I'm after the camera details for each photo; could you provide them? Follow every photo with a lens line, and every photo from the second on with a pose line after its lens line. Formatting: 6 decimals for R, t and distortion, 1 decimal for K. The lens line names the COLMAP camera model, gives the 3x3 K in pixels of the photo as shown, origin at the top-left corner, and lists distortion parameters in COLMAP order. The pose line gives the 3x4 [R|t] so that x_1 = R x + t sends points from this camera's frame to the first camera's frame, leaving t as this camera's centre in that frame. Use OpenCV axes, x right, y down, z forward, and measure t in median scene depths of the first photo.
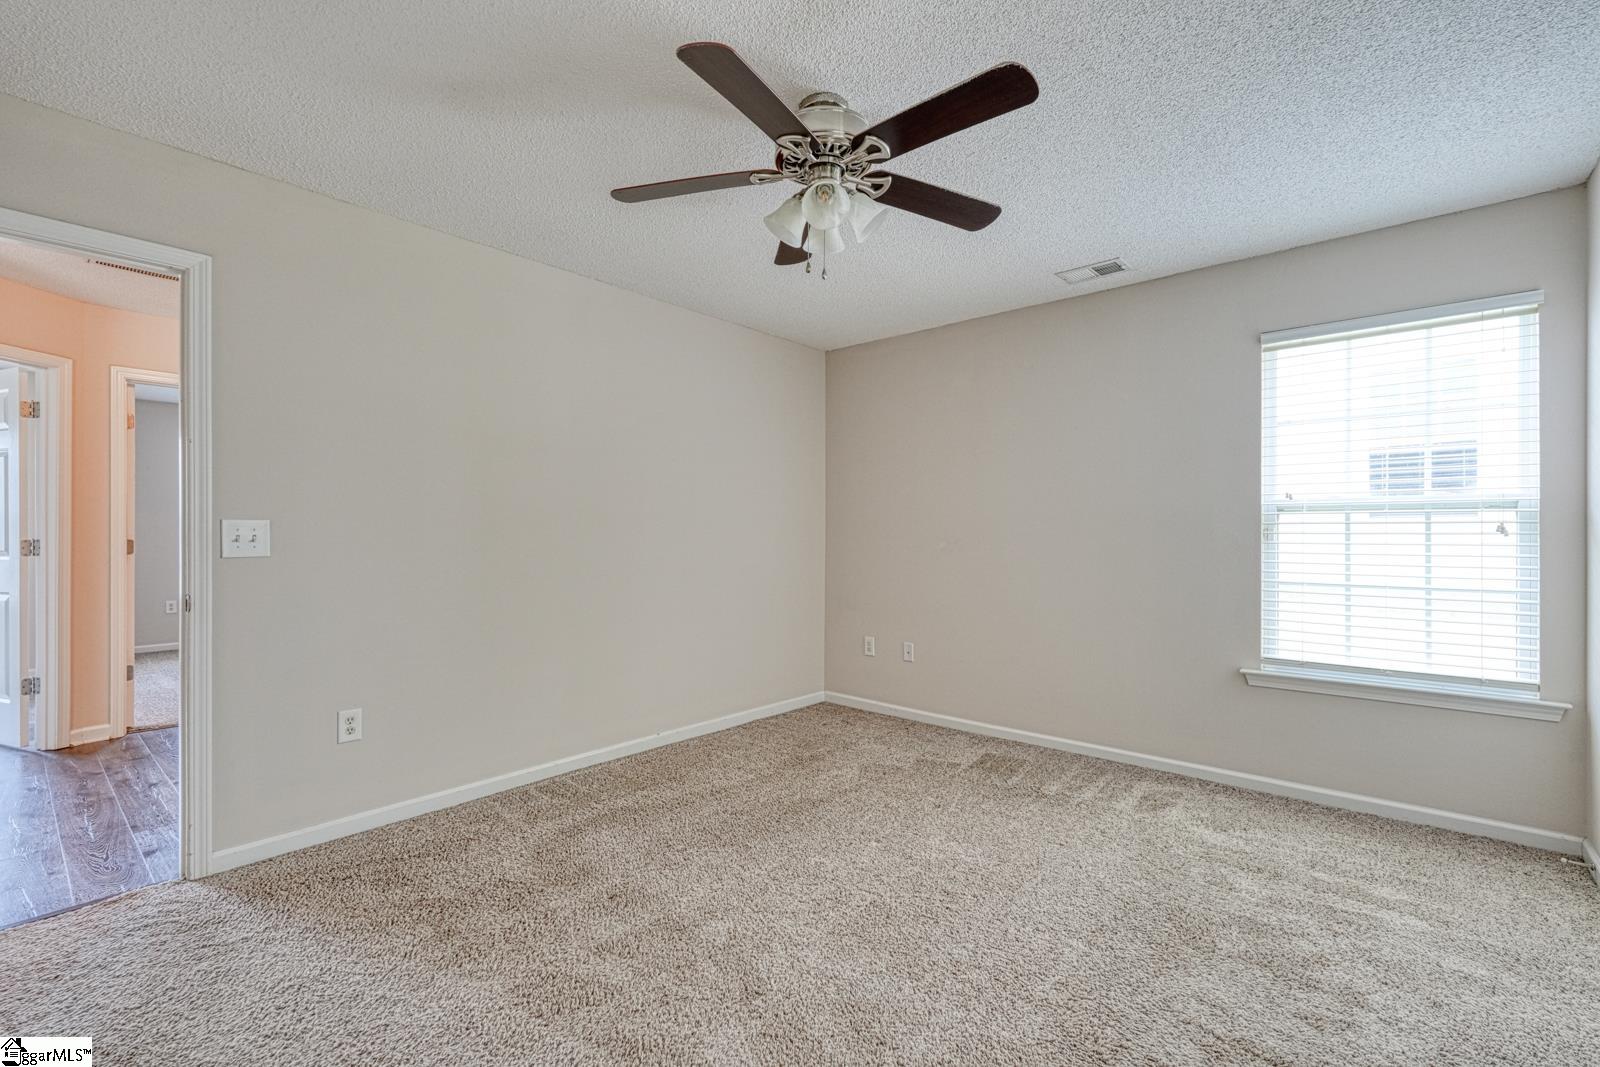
lens RADIAL K [[699.8, 0, 816.9], [0, 699.8, 539.5], [0, 0, 1]] dist [0.002345, 0.000056]
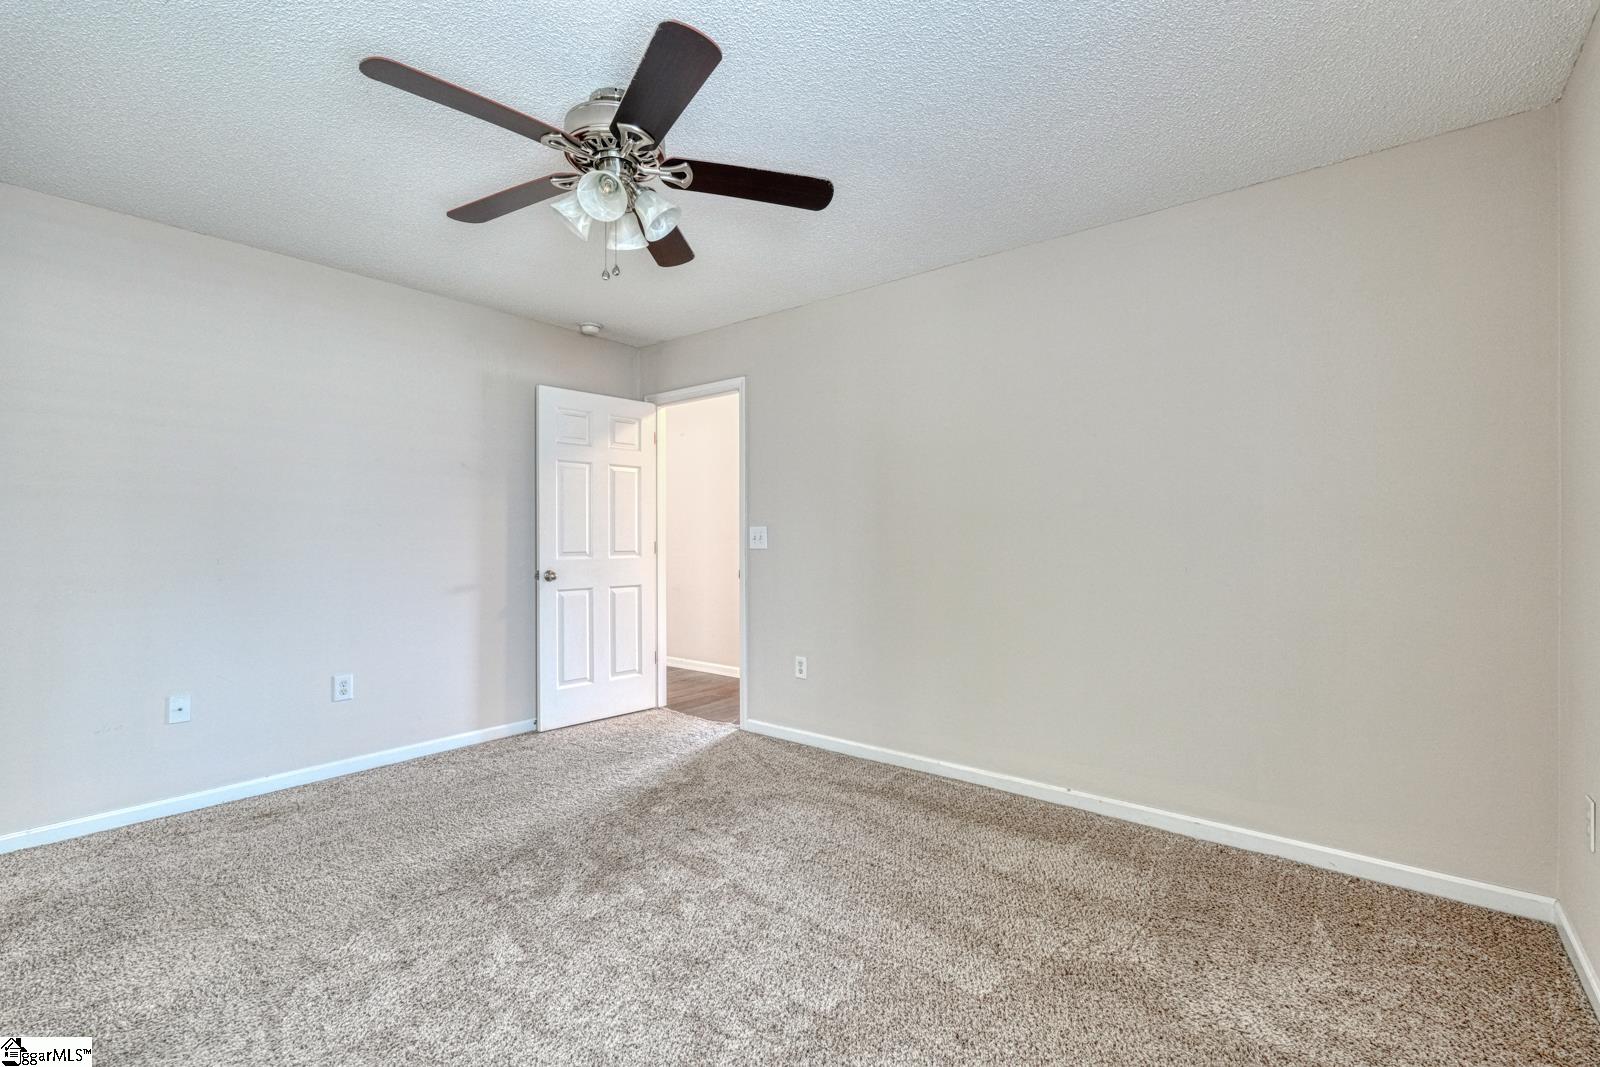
lens RADIAL K [[699.8, 0, 796.7], [0, 699.8, 536.1], [0, 0, 1]] dist [0.002345, 0.000056]
pose [[0.011106, -0.002661, -0.999935, 0.776652], [-0.003112, 0.999992, -0.002696, -0.001258], [0.999933, 0.003142, 0.011097, 0.974525]]
